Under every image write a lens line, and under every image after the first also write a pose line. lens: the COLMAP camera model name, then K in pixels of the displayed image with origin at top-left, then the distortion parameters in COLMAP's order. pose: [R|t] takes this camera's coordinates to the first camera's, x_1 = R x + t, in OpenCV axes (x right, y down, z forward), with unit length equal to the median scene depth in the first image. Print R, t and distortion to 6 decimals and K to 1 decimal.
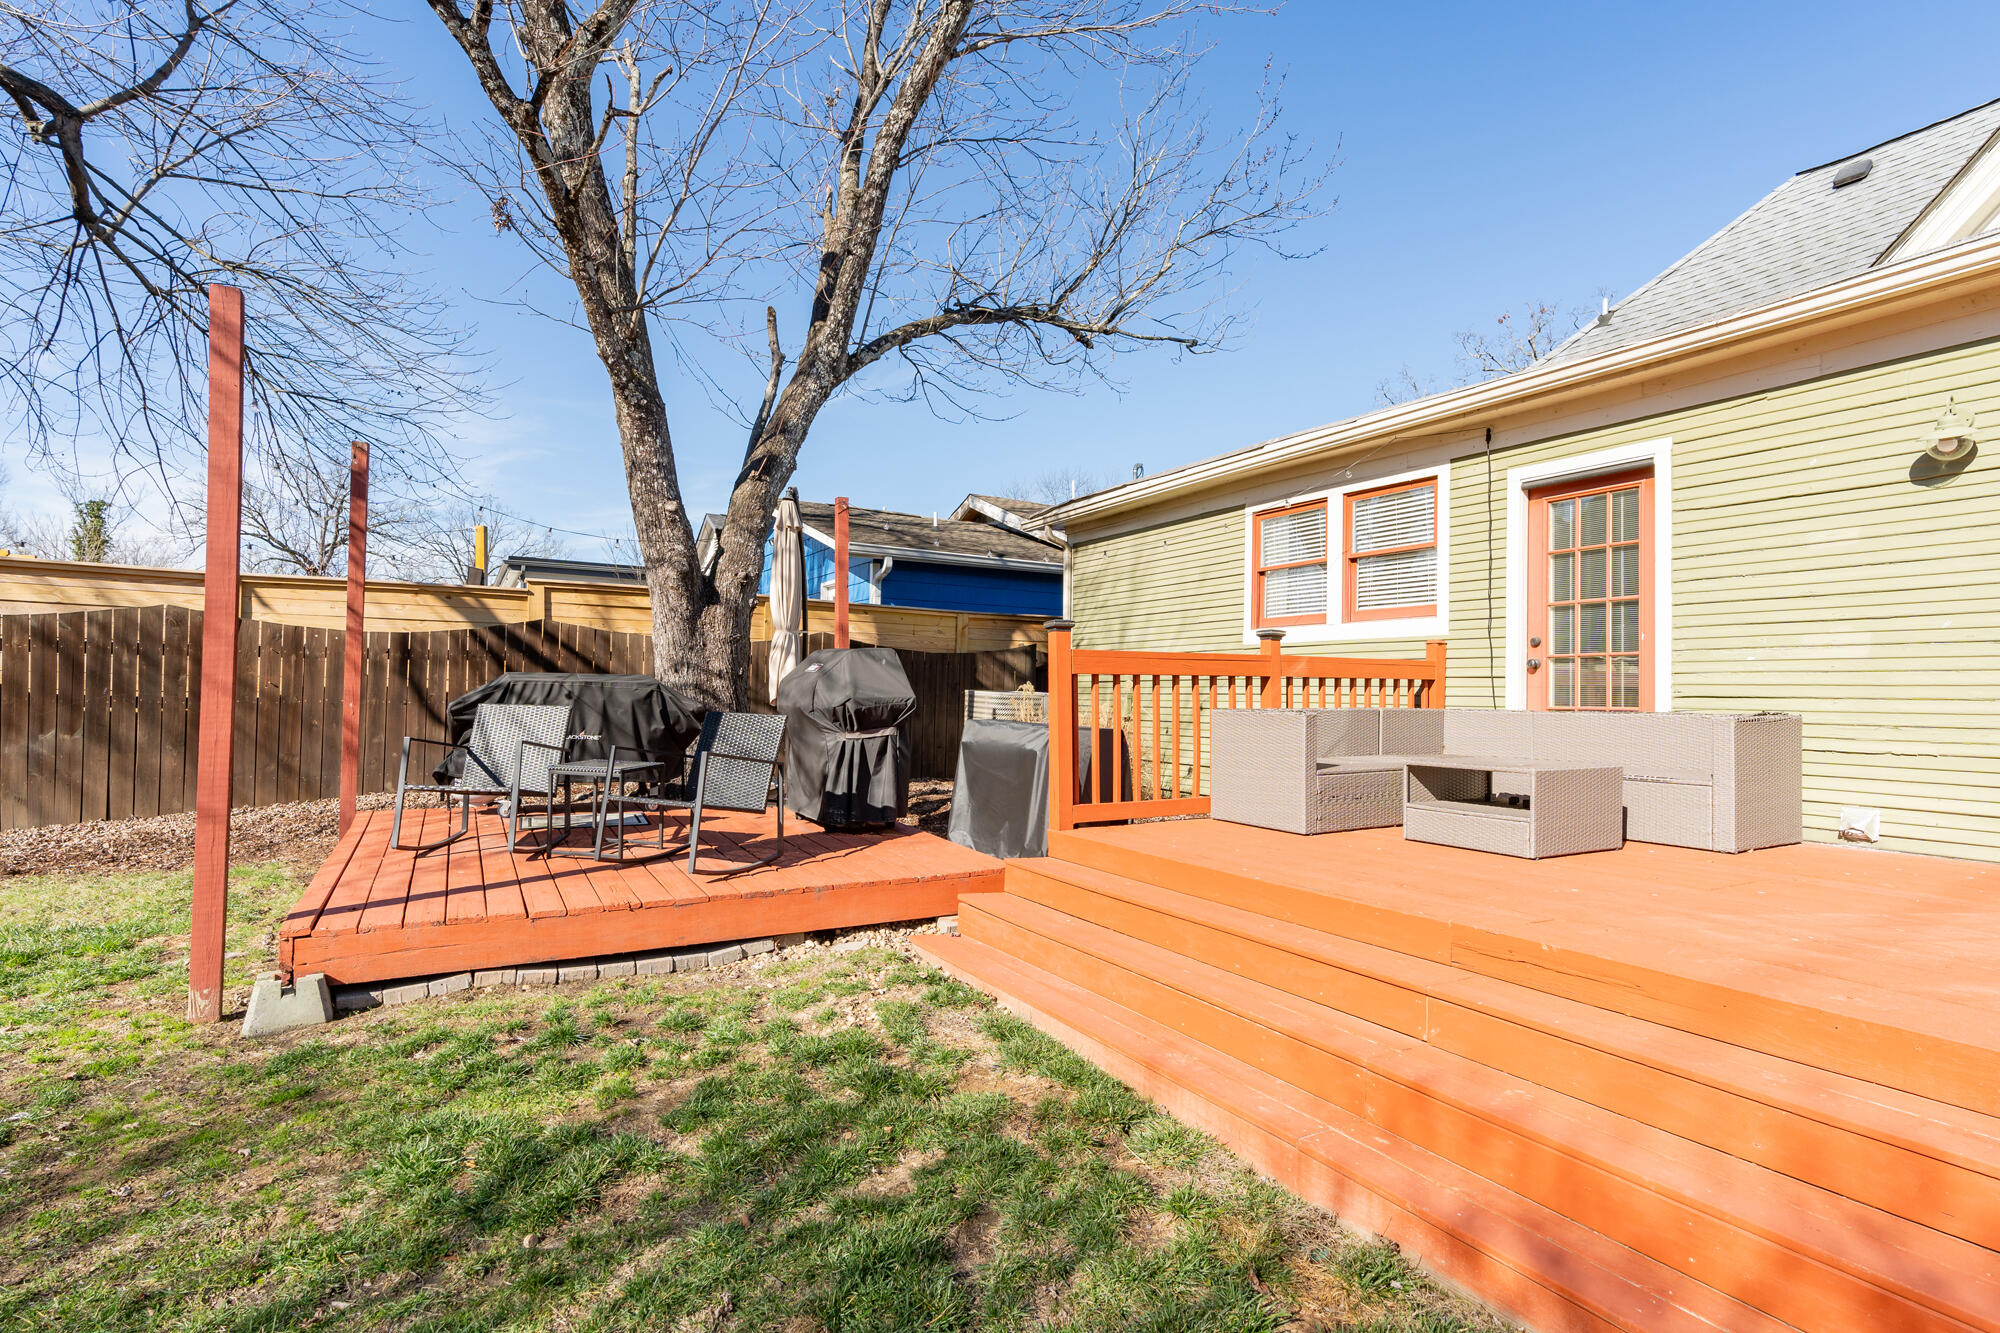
lens RADIAL K [[976.0, 0, 1000.8], [0, 976.0, 660.5], [0, 0, 1]] dist [0.000722, 0.000052]
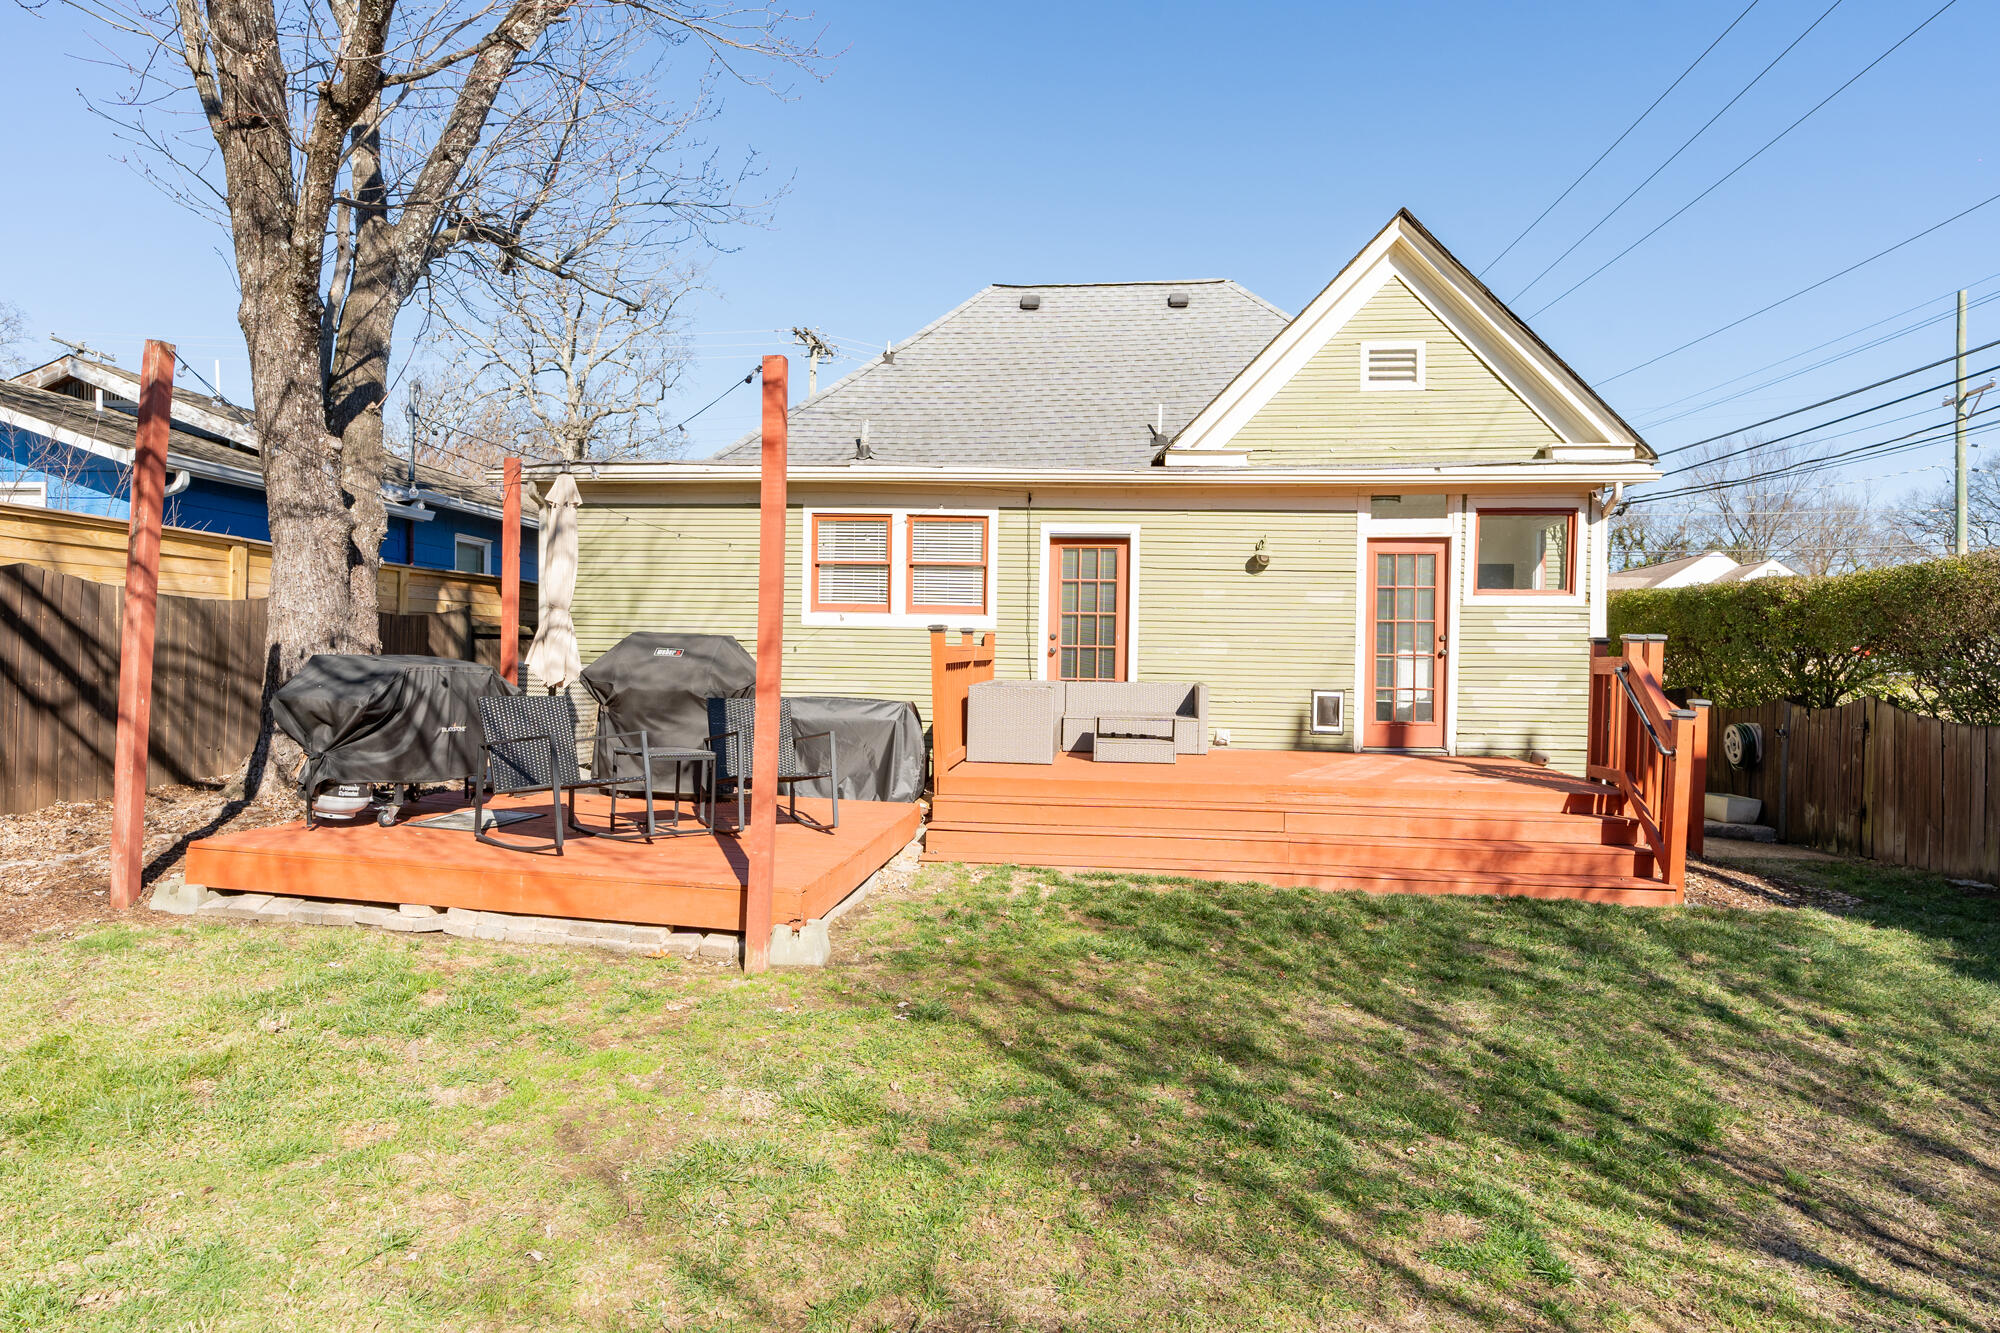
lens RADIAL K [[1194.9, 0, 995.2], [0, 1194.9, 670.0], [0, 0, 1]] dist [-0.005335, -0.002354]
pose [[0.583483, -0.011157, 0.812049, -0.883774], [-0.039716, 0.998317, 0.042253, -0.036062], [-0.811154, -0.056905, 0.582058, -0.034568]]
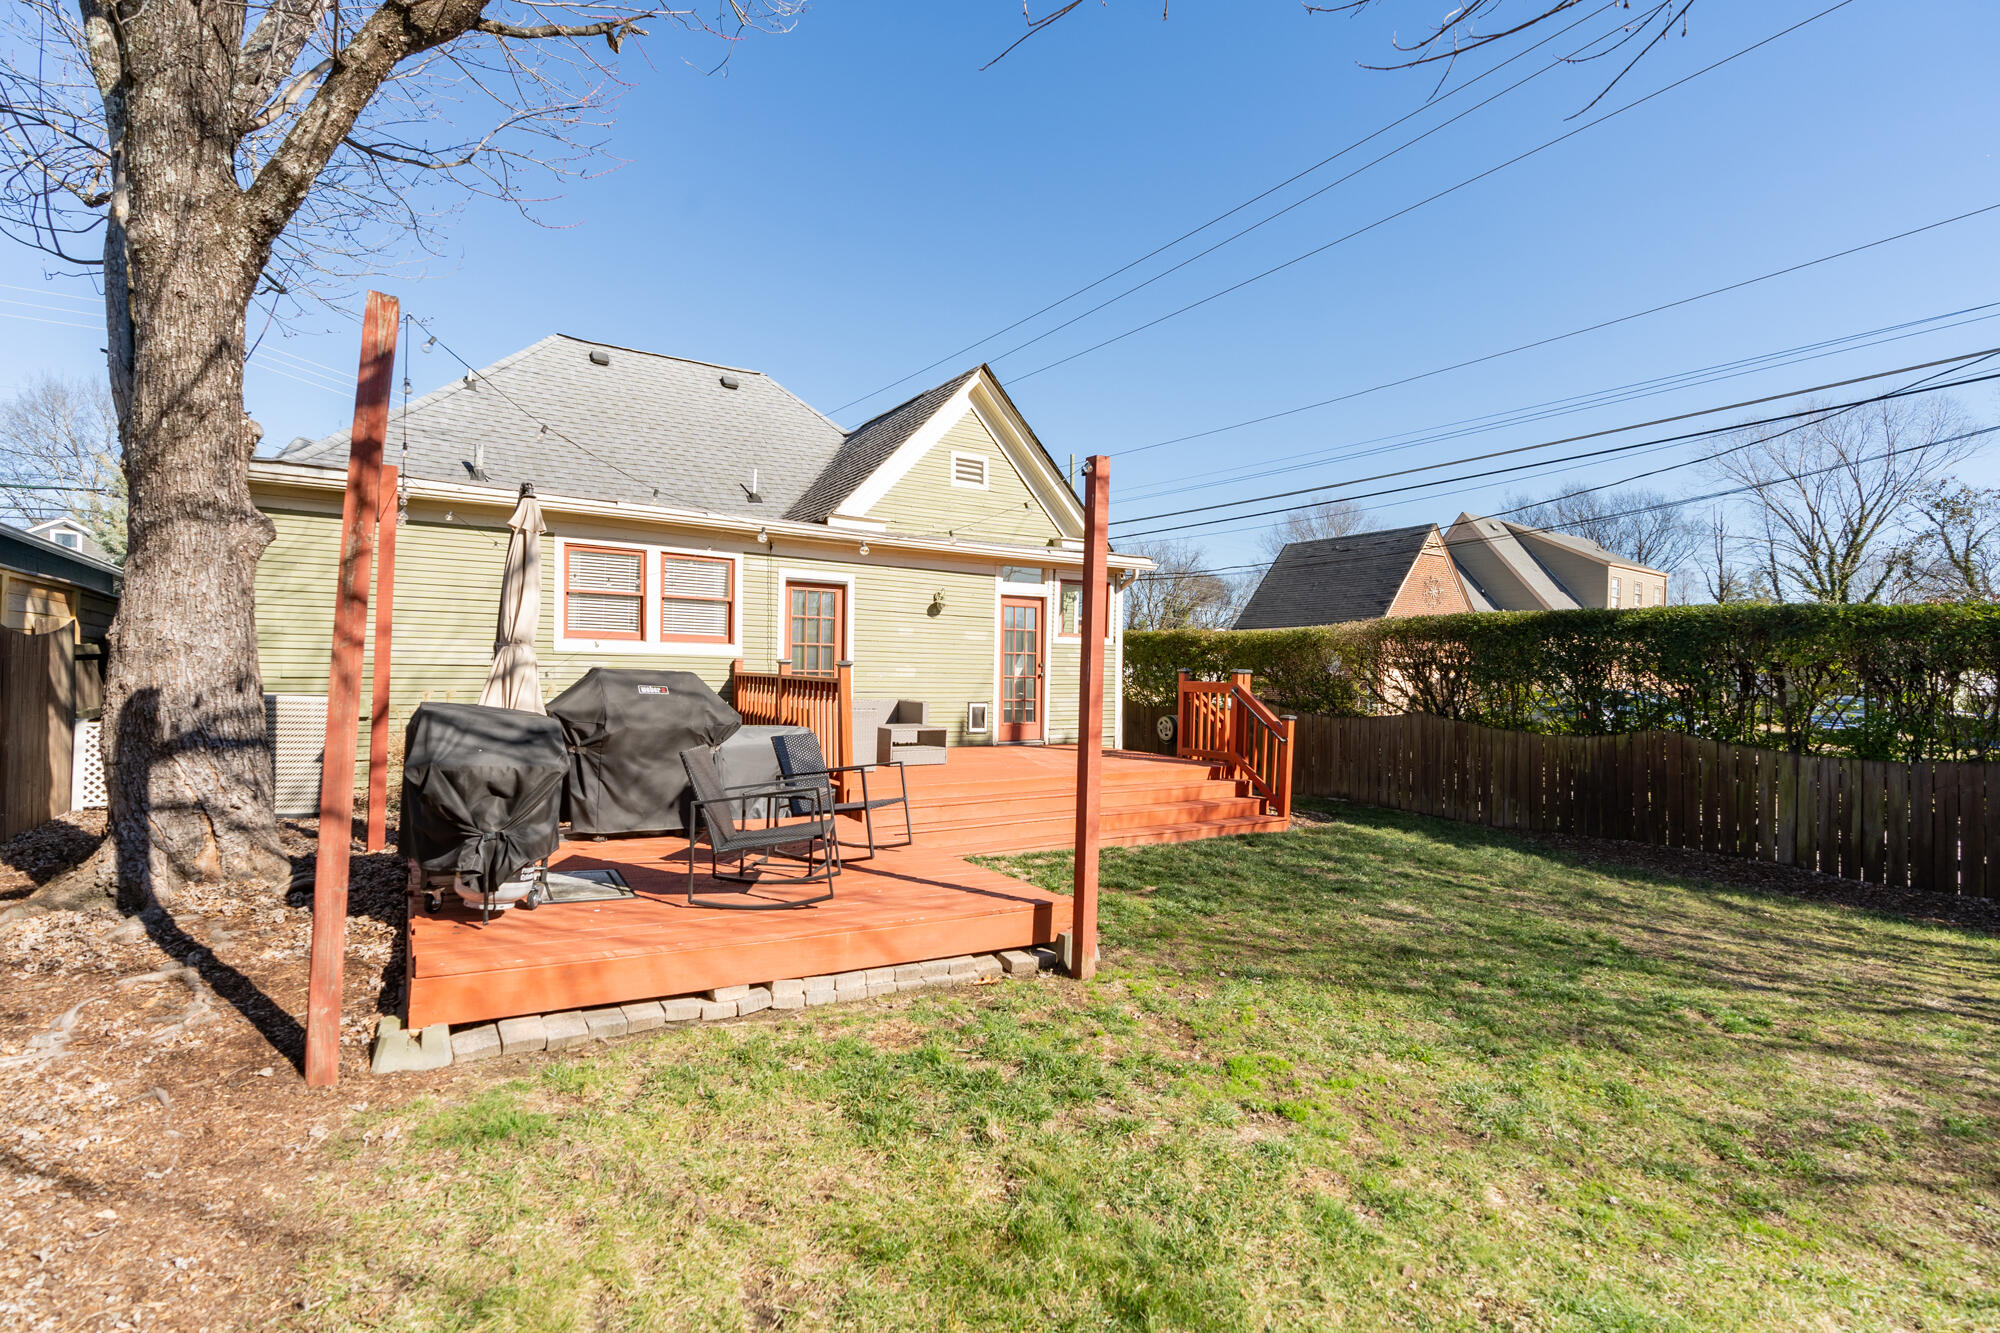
lens RADIAL K [[912.1, 0, 993.9], [0, 912.1, 666.3], [0, 0, 1]] dist [-0.005129, 0.000494]
pose [[-0.065880, -0.009007, 0.997787, -1.022208], [-0.054774, 0.998484, 0.005397, -0.037090], [-0.996323, -0.054297, -0.066273, 0.598890]]
